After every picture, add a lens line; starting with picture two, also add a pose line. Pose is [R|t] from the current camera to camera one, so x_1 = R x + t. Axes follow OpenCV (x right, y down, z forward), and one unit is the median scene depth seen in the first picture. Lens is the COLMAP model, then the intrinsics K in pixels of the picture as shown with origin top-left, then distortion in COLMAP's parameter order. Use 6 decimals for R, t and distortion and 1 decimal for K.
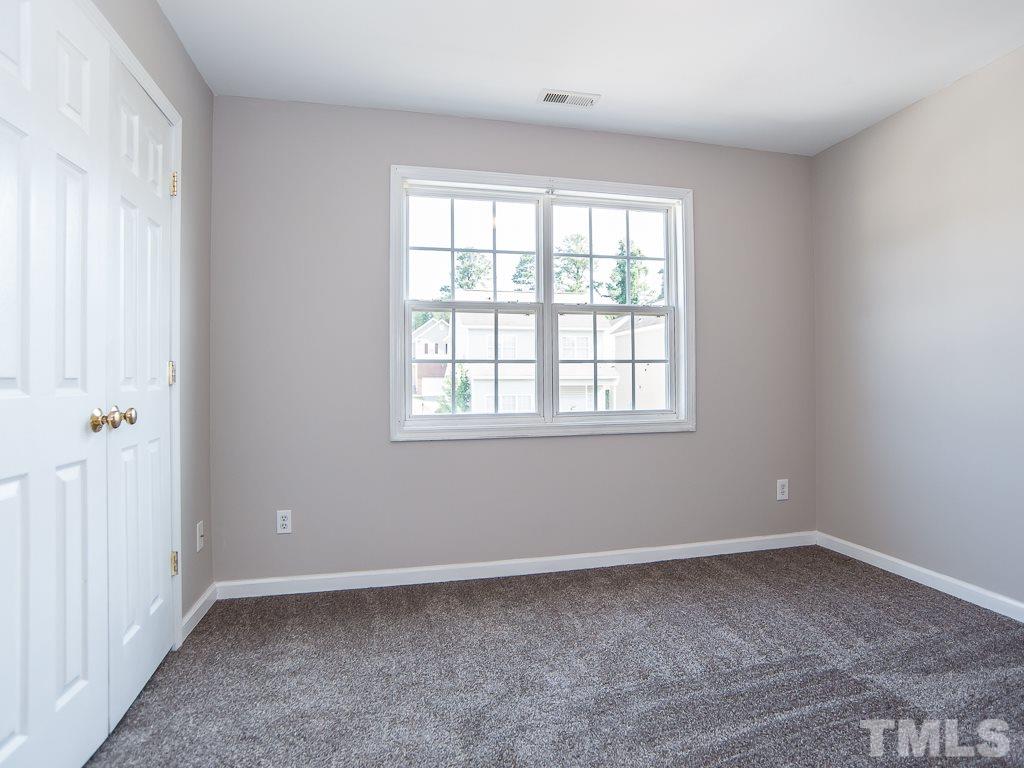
lens RADIAL K [[575.9, 0, 527.2], [0, 575.9, 377.5], [0, 0, 1]] dist [-0.049460, 0.002241]
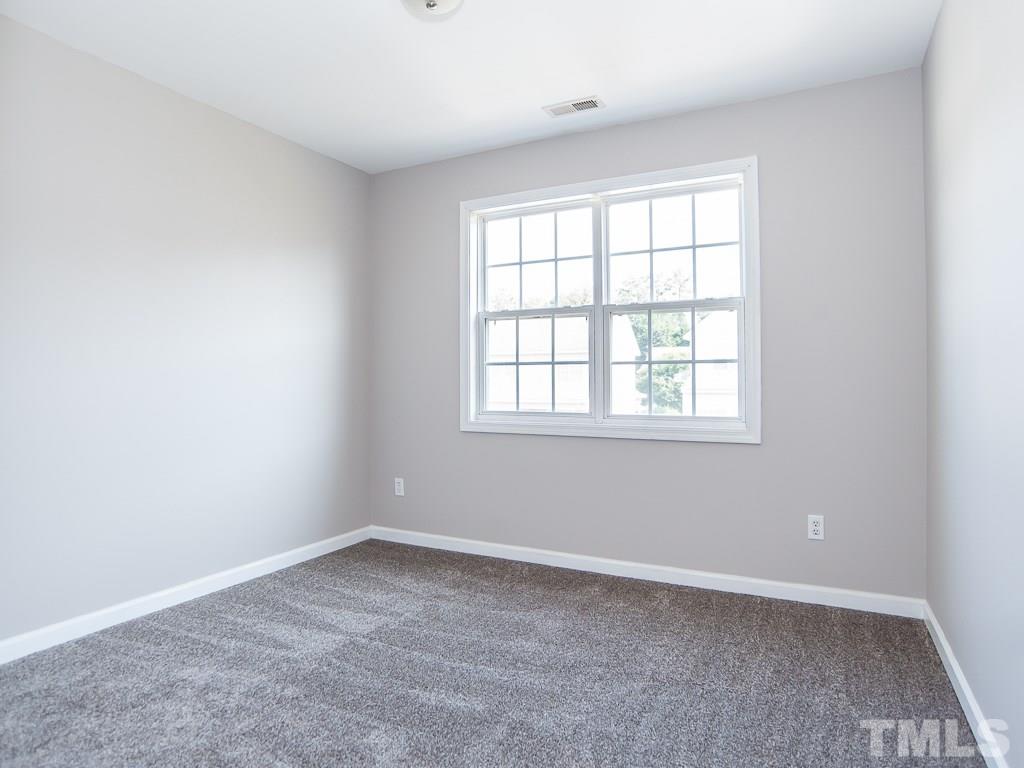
lens RADIAL K [[575.9, 0, 527.2], [0, 575.9, 377.5], [0, 0, 1]] dist [-0.049460, 0.002241]
pose [[0.761919, 0.007674, -0.647626, 0.591868], [-0.007139, 0.999969, 0.003450, -0.004872], [0.647632, 0.001994, 0.761950, 0.153232]]
